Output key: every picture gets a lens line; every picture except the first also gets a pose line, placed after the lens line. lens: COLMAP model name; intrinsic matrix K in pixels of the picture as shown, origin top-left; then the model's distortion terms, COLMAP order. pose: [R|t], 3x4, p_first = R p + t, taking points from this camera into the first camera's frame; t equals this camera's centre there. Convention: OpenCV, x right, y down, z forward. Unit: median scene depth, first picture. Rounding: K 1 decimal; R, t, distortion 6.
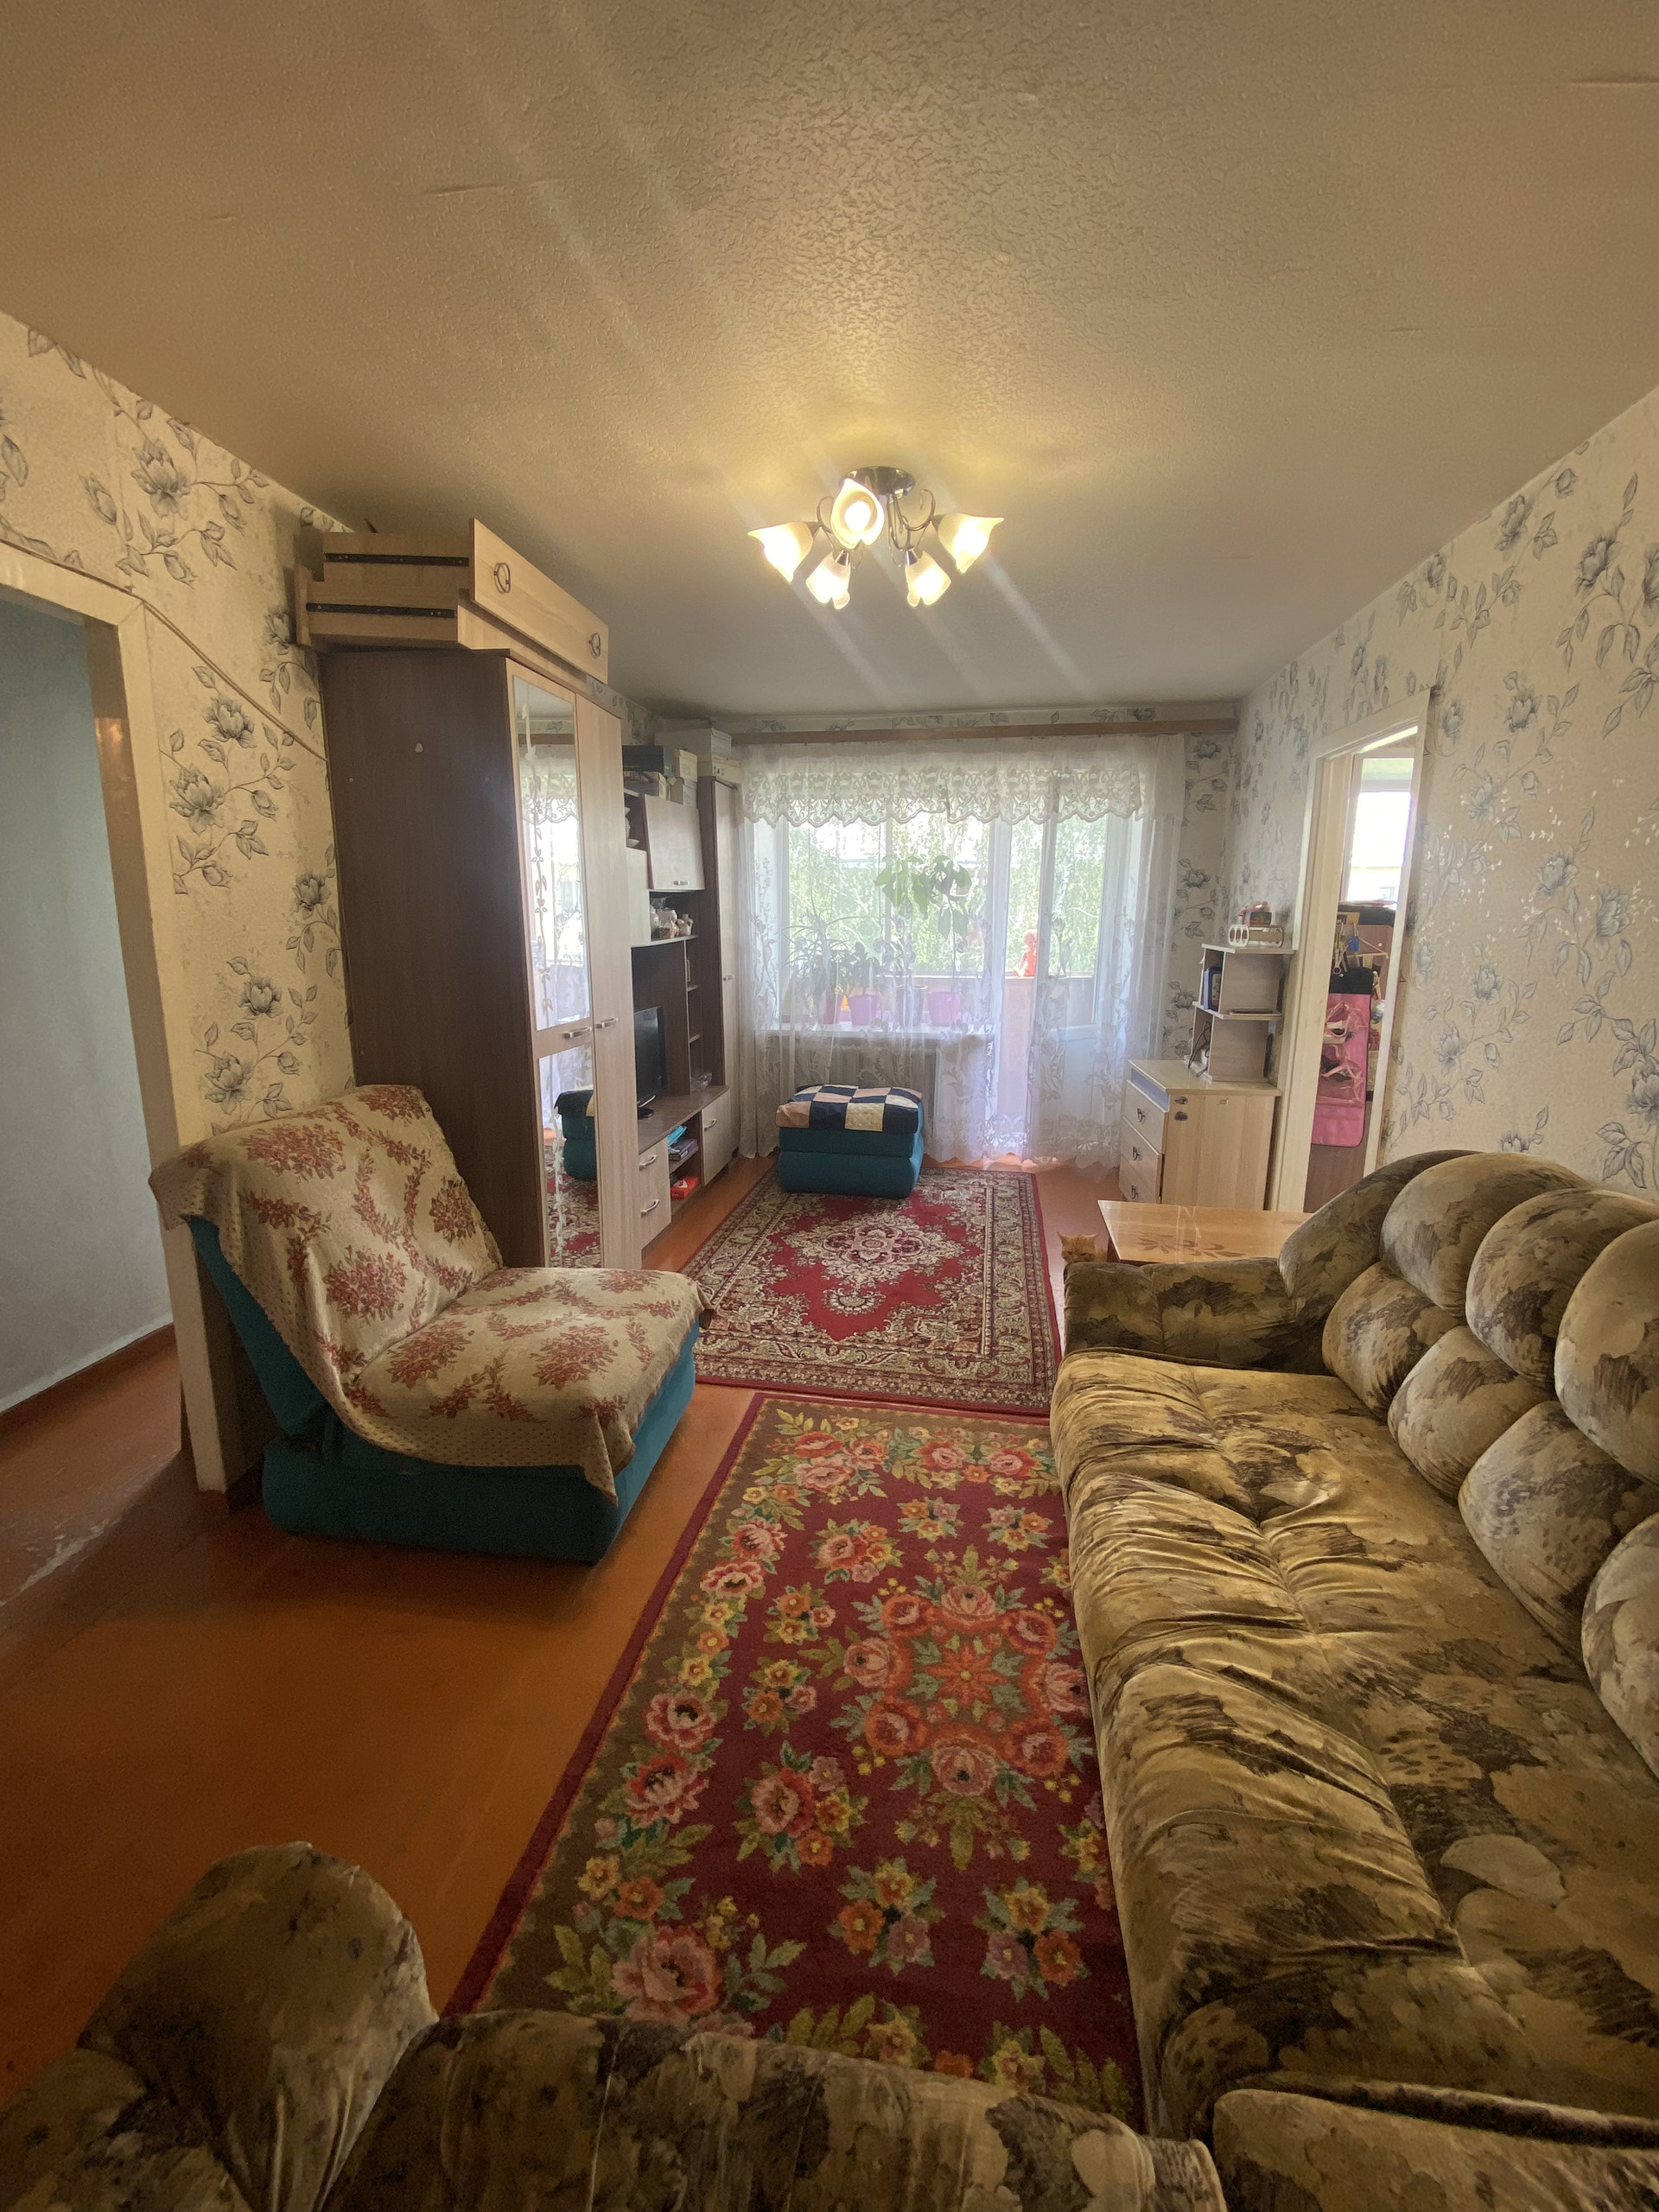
lens RADIAL K [[880.7, 0, 839.0], [0, 880.7, 1104.4], [0, 0, 1]] dist [0.082040, -0.000004]
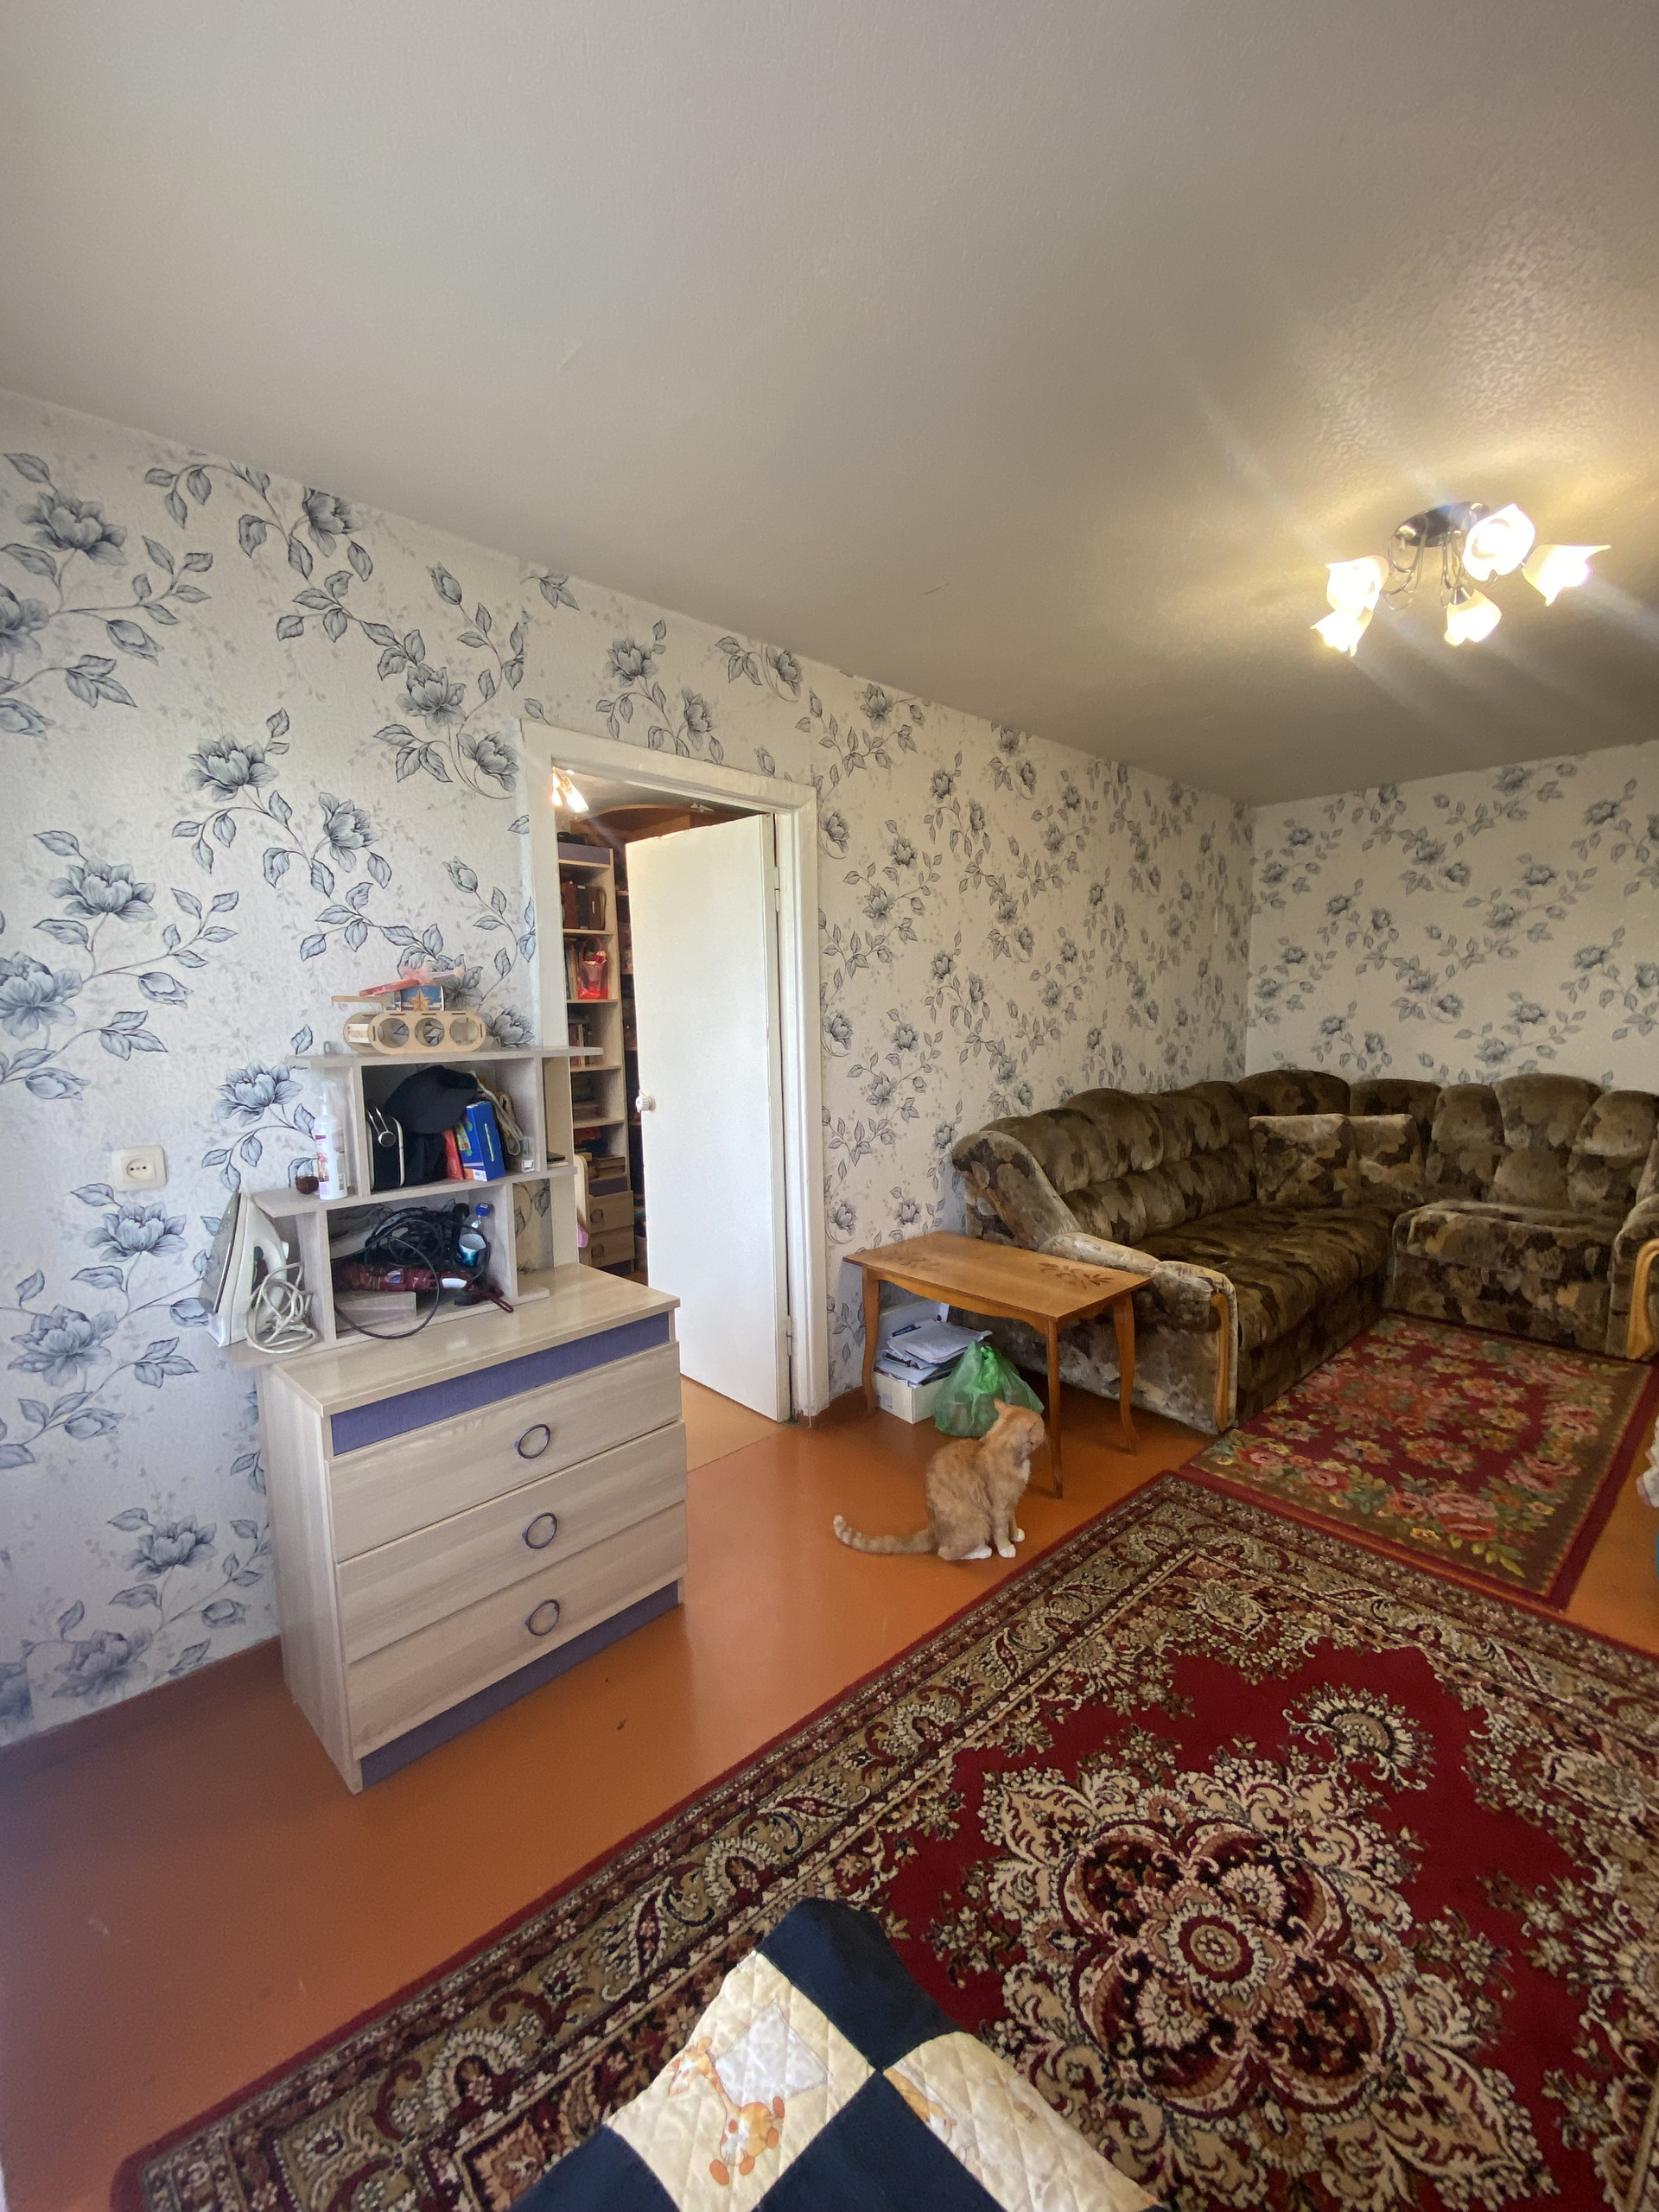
lens RADIAL K [[899.2, 0, 834.7], [0, 899.2, 1104.0], [0, 0, 1]] dist [0.016934, -0.019006]
pose [[-0.785917, -0.051224, 0.616207, -0.039891], [0.147711, 0.952156, 0.267543, -0.253743], [-0.600430, 0.301288, -0.740749, 1.256967]]
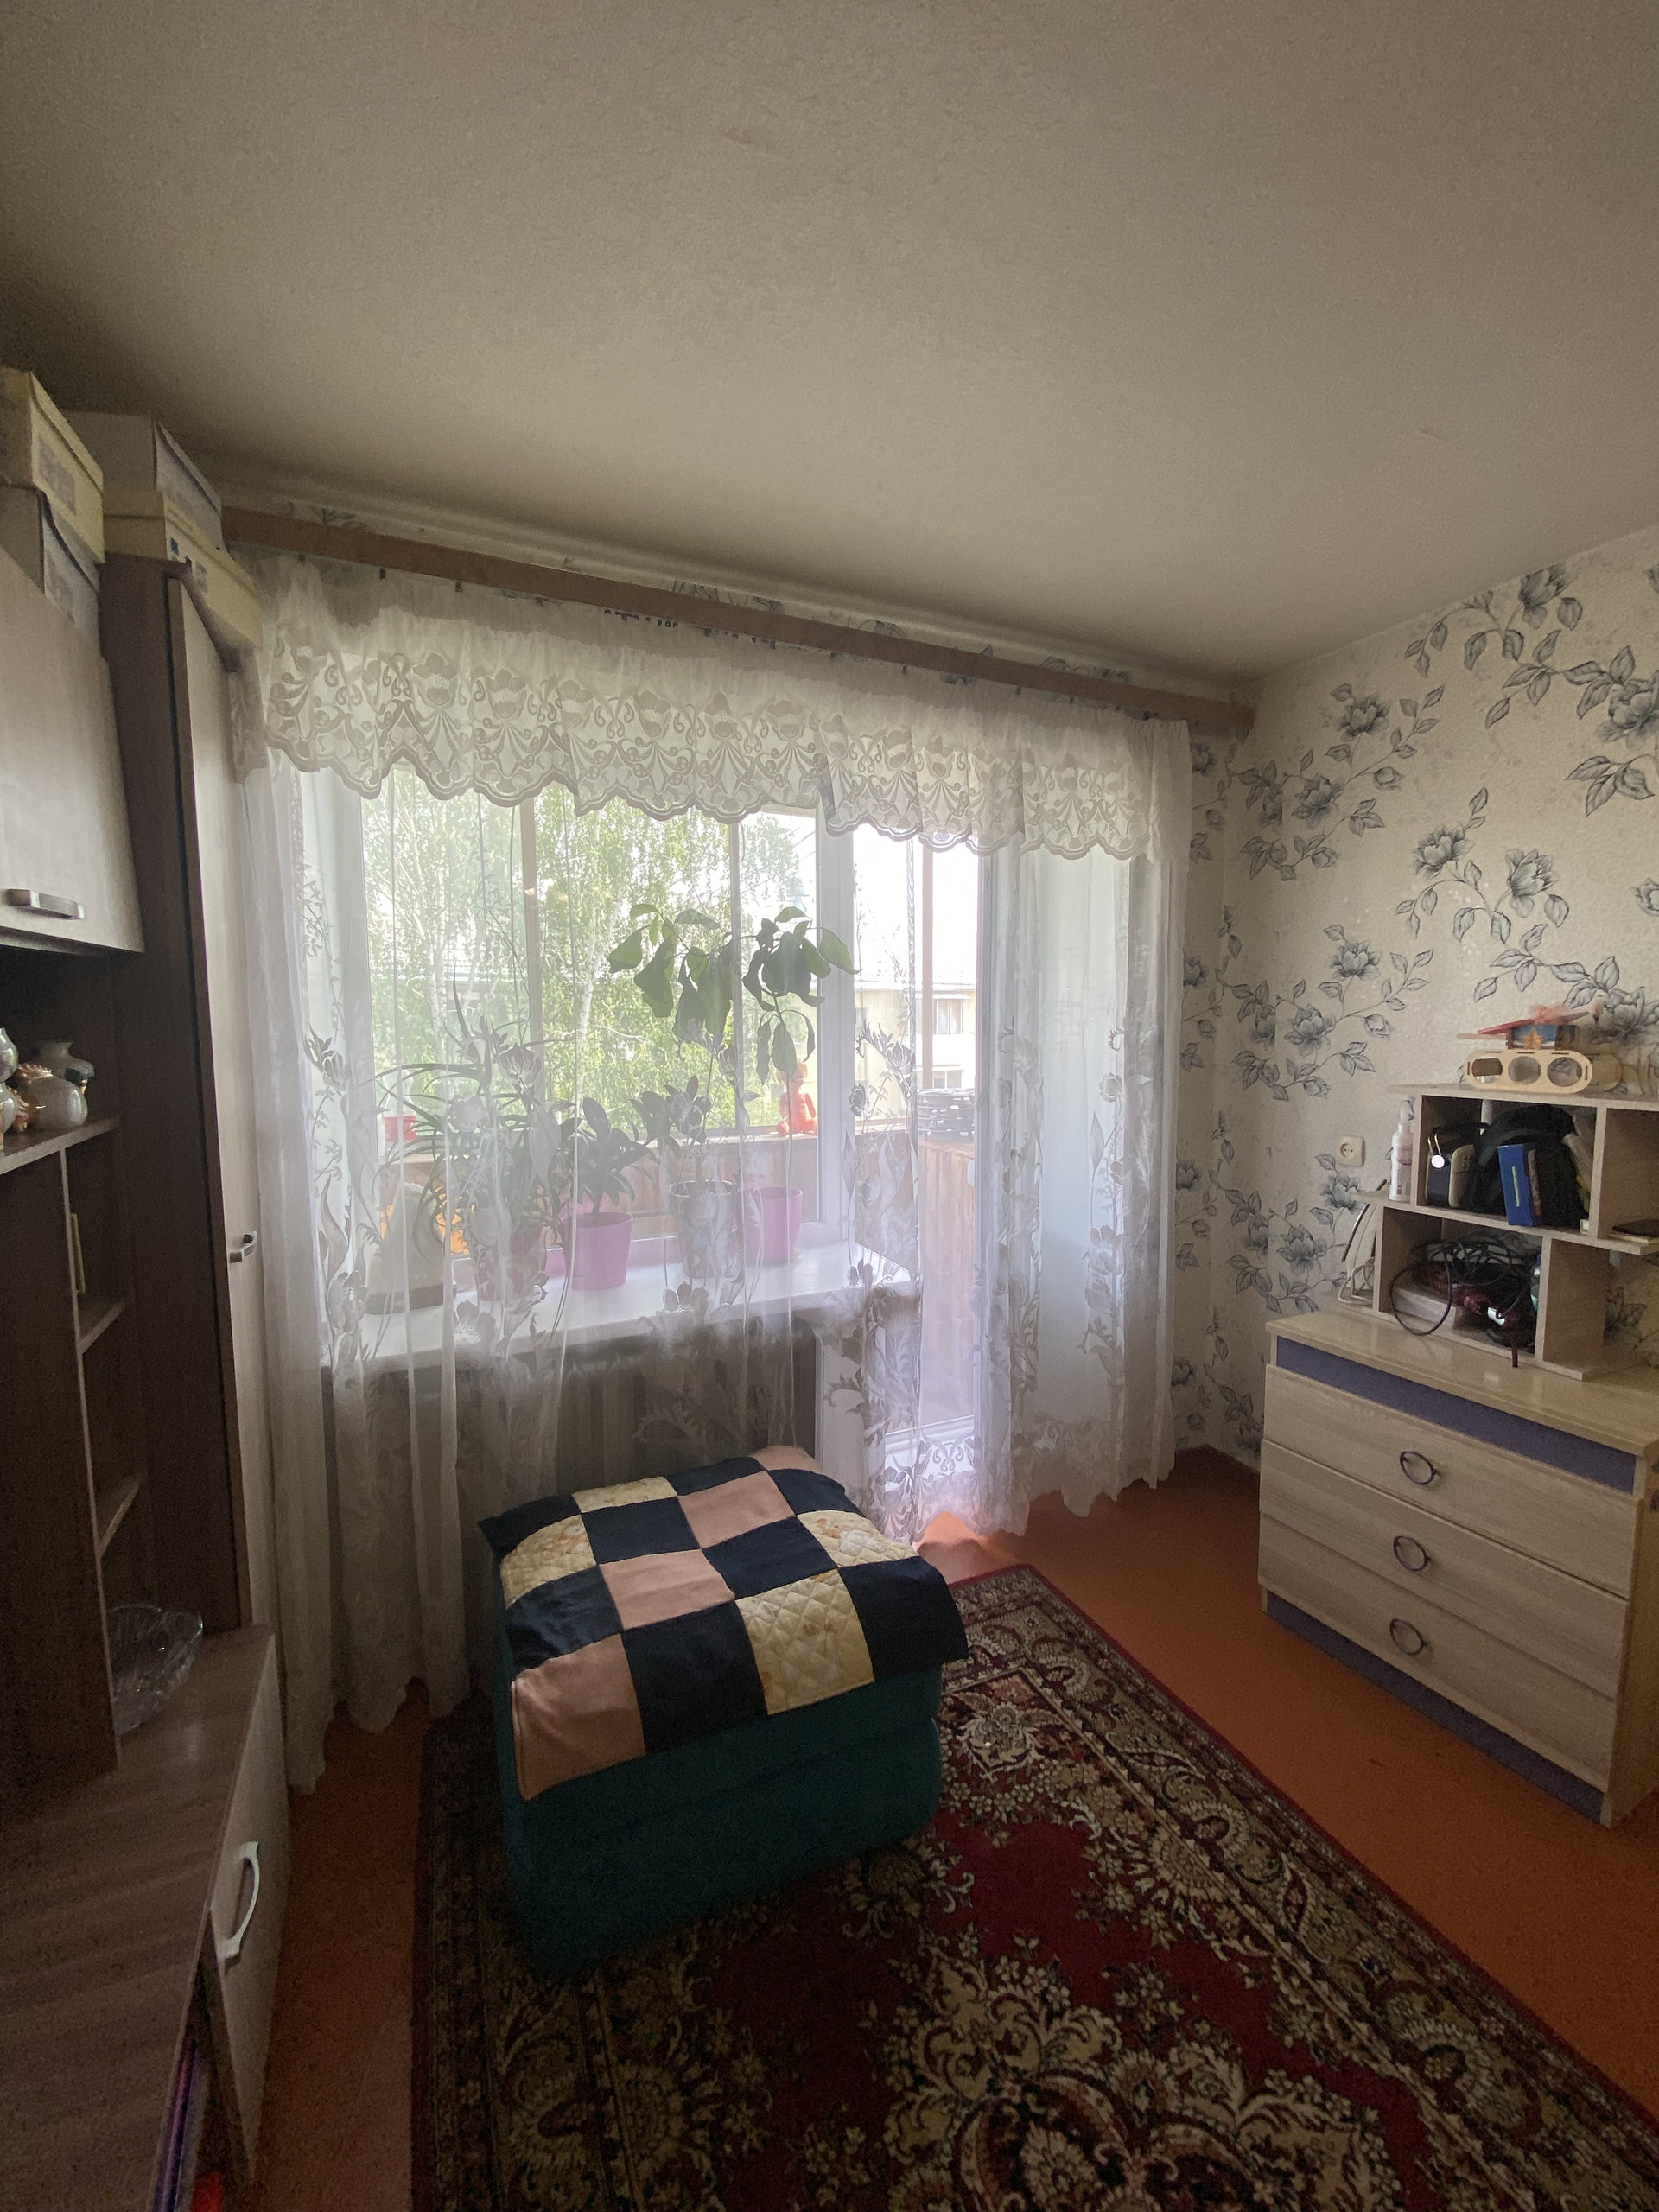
lens RADIAL K [[899.2, 0, 834.7], [0, 899.2, 1104.0], [0, 0, 1]] dist [0.016934, -0.019006]
pose [[0.834940, -0.055051, 0.547581, -0.154794], [0.125198, 0.987896, -0.091581, -0.174306], [-0.535911, 0.145021, 0.831726, 0.796673]]
